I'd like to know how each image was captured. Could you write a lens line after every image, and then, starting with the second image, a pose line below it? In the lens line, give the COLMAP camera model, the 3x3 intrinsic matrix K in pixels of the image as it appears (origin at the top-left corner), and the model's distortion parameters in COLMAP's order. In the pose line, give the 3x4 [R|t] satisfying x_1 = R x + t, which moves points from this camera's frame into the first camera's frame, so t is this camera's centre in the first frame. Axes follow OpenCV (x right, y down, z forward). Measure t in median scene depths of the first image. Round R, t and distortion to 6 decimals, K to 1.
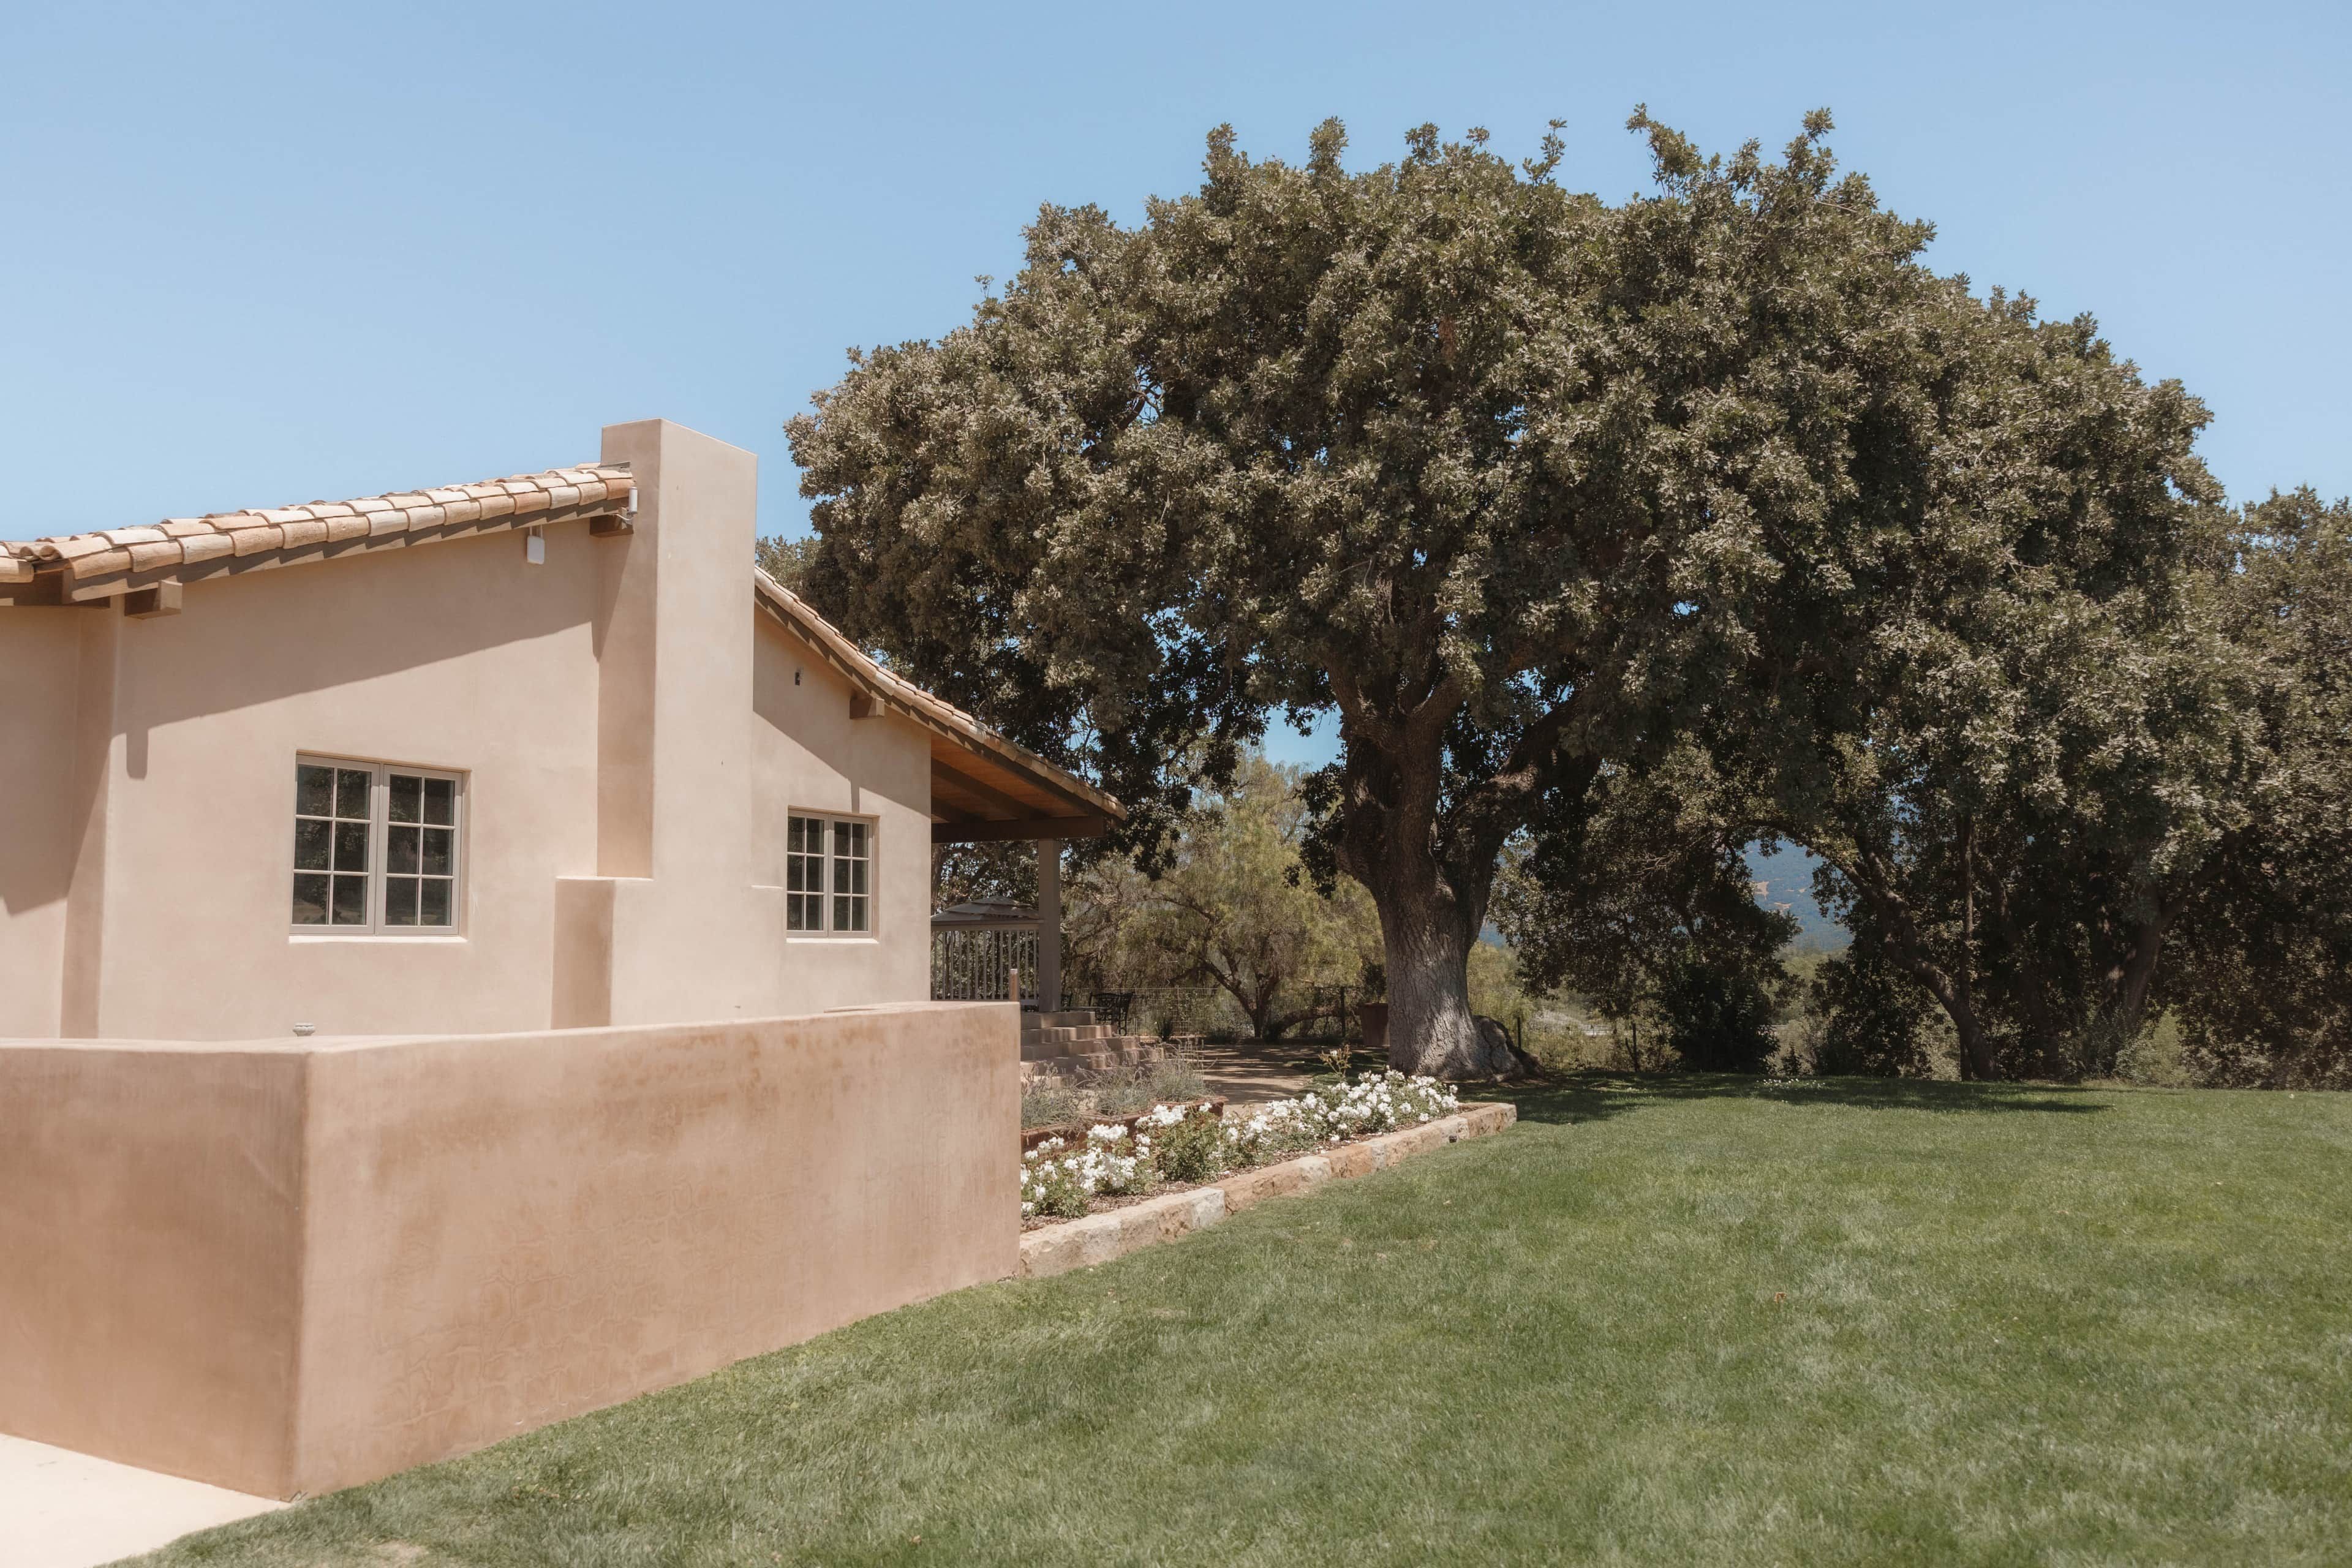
lens RADIAL K [[1889.3, 0, 1176.0], [0, 1889.3, 784.0], [0, 0, 1]] dist [0.011861, 0.006707]
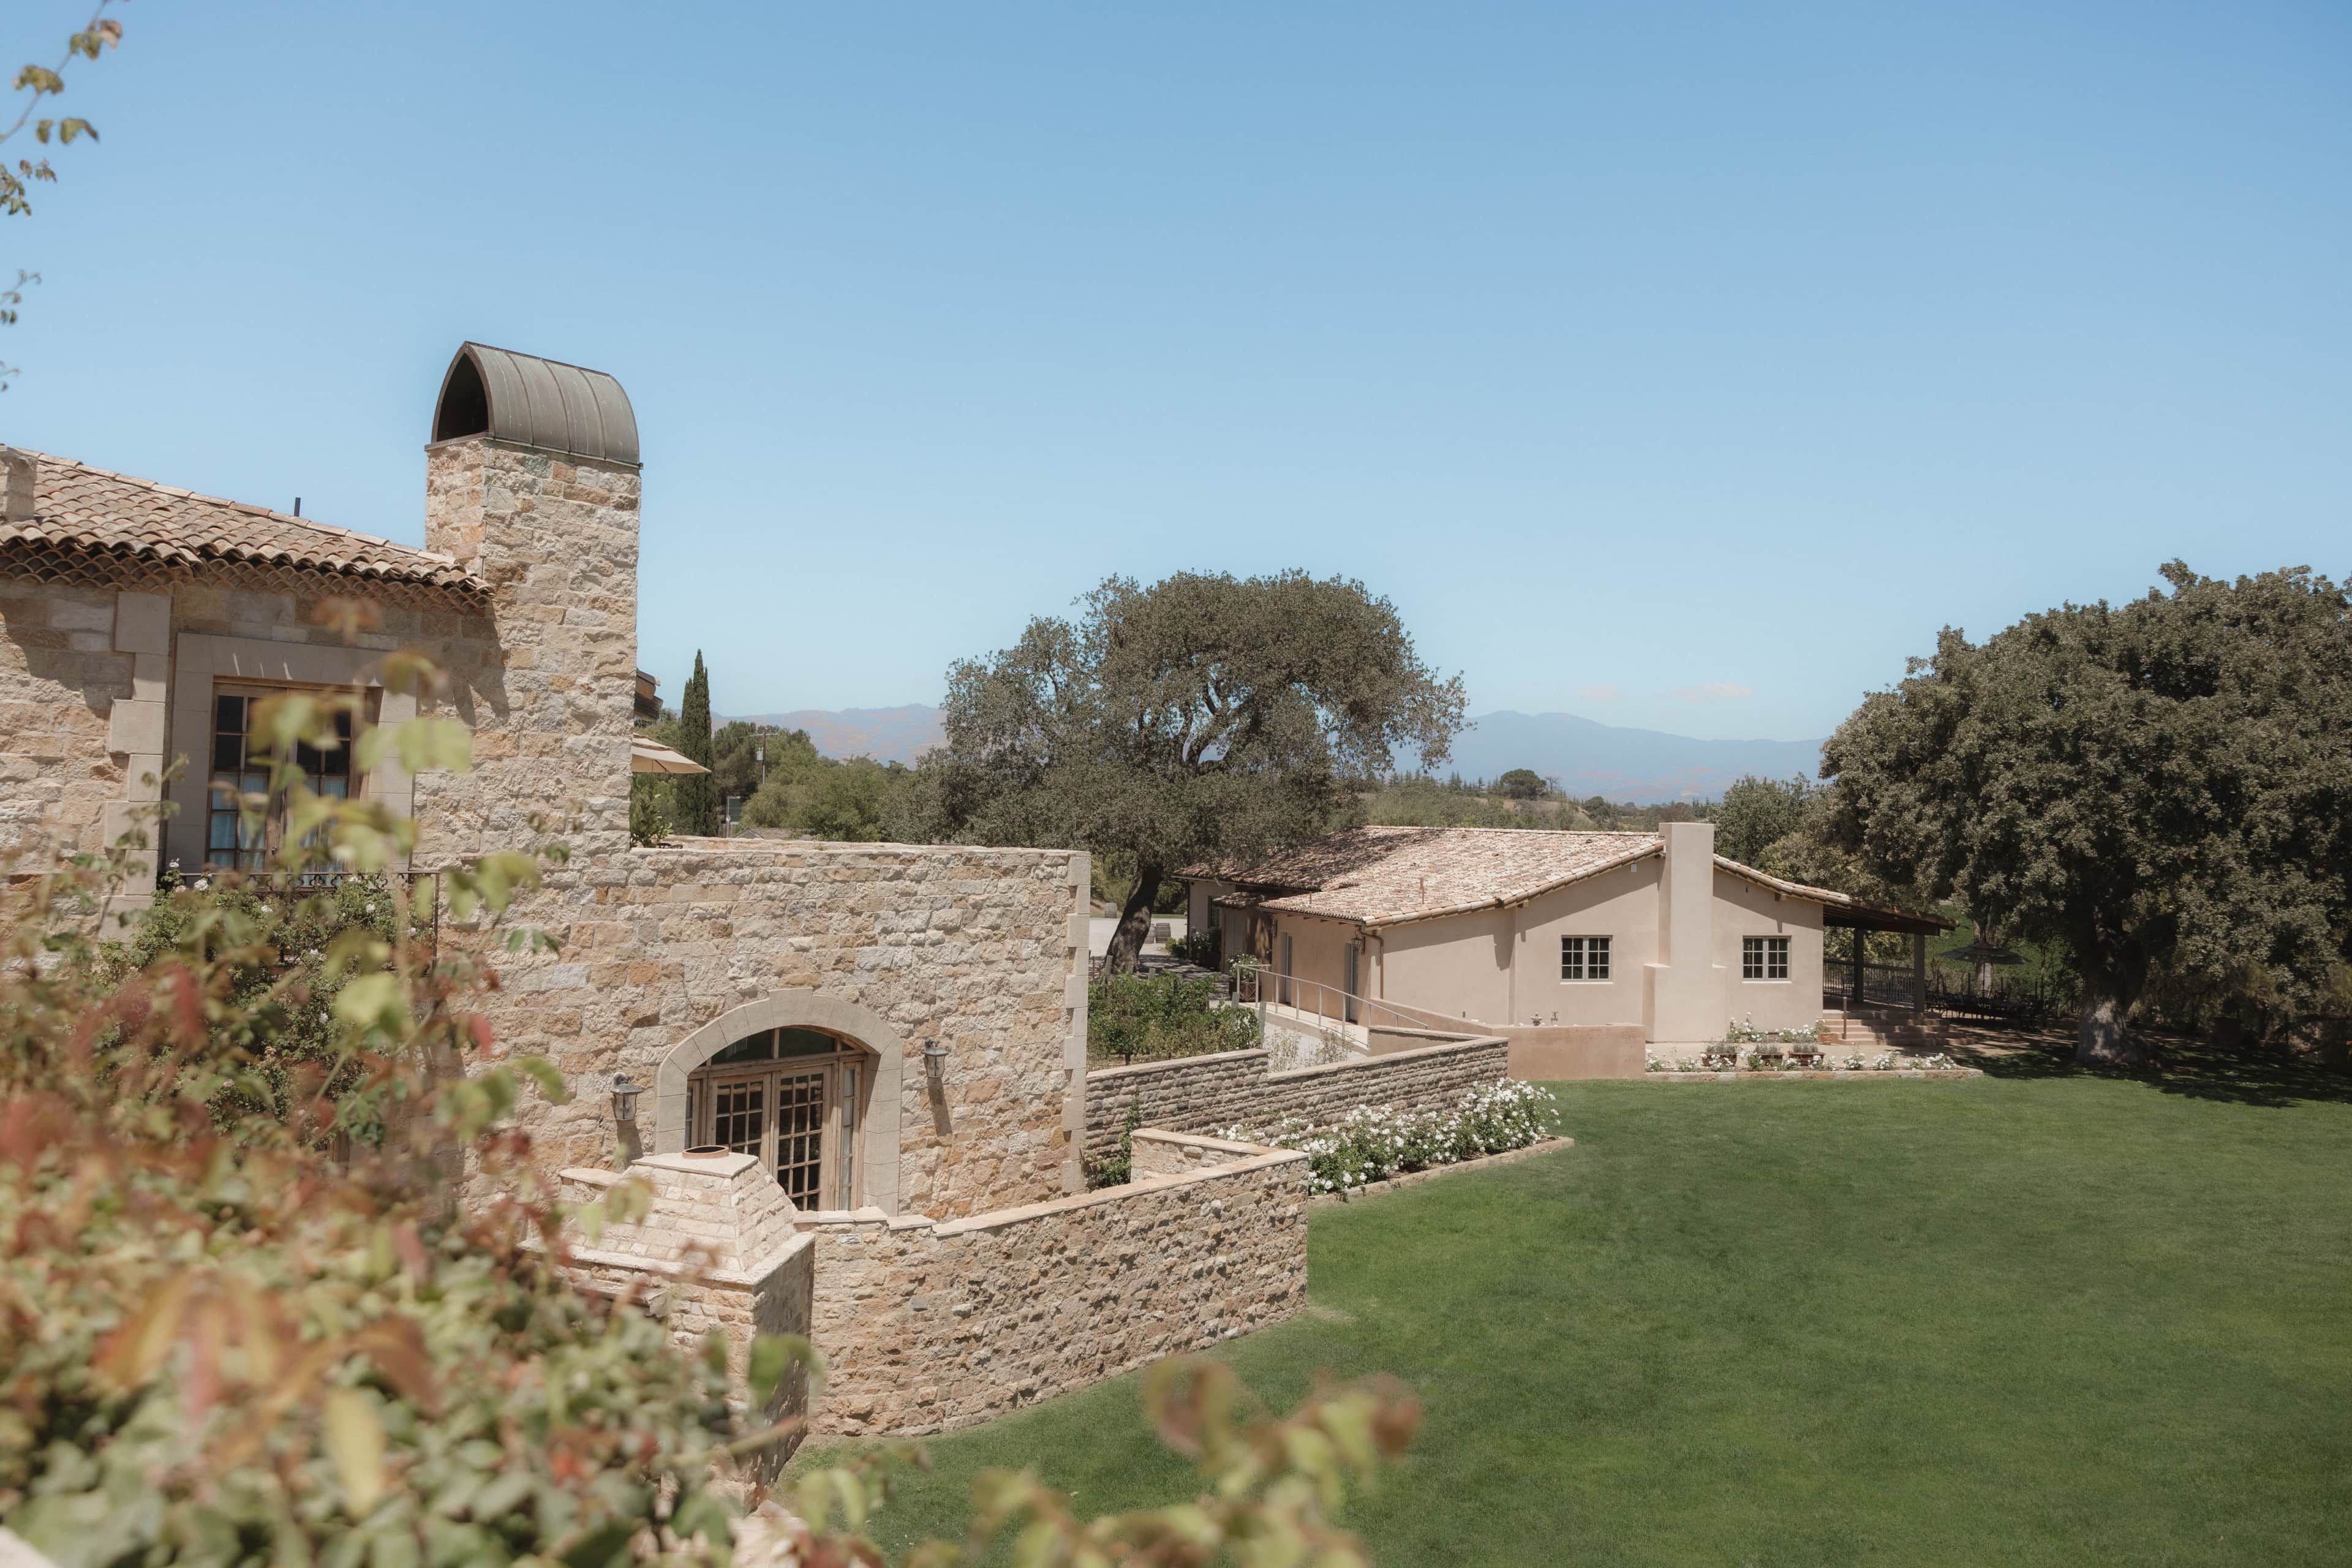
lens RADIAL K [[1889.3, 0, 1176.0], [0, 1889.3, 784.0], [0, 0, 1]] dist [0.011861, 0.006707]
pose [[0.687348, 0.011419, -0.726239, 1.366157], [0.033253, 0.998333, 0.047169, -0.406074], [0.725567, -0.056571, 0.685822, -1.673814]]
